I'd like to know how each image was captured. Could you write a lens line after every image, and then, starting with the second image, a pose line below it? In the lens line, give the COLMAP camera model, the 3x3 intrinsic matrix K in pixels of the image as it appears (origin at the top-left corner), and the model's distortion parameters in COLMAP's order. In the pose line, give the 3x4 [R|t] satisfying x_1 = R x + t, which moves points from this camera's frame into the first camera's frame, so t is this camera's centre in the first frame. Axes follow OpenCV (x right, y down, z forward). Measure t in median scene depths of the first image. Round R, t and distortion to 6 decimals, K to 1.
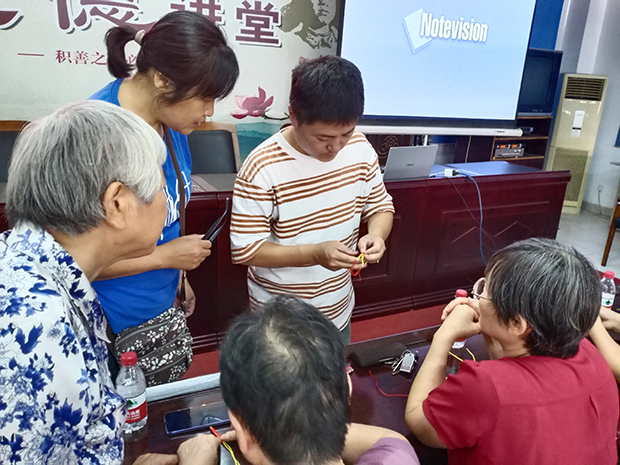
lens RADIAL K [[495.1, 0, 310.0], [0, 495.1, 232.5], [0, 0, 1]] dist [0.104406, -0.198770]
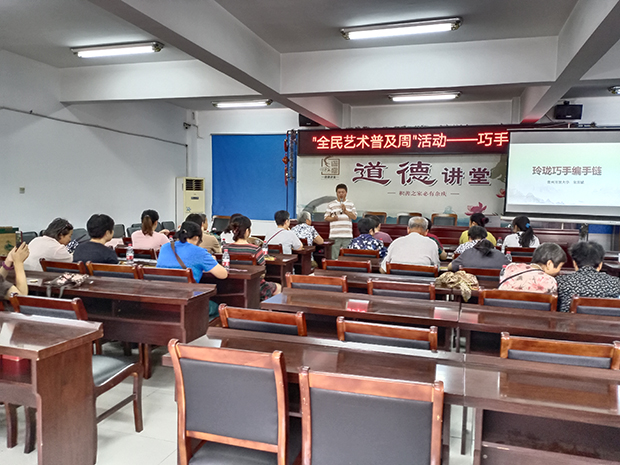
lens RADIAL K [[495.1, 0, 310.0], [0, 495.1, 232.5], [0, 0, 1]] dist [0.104406, -0.198770]
pose [[0.742022, 0.007333, -0.670336, 0.900554], [-0.183613, 0.963925, -0.192704, 0.447624], [0.644740, 0.266073, 0.716600, -1.156768]]
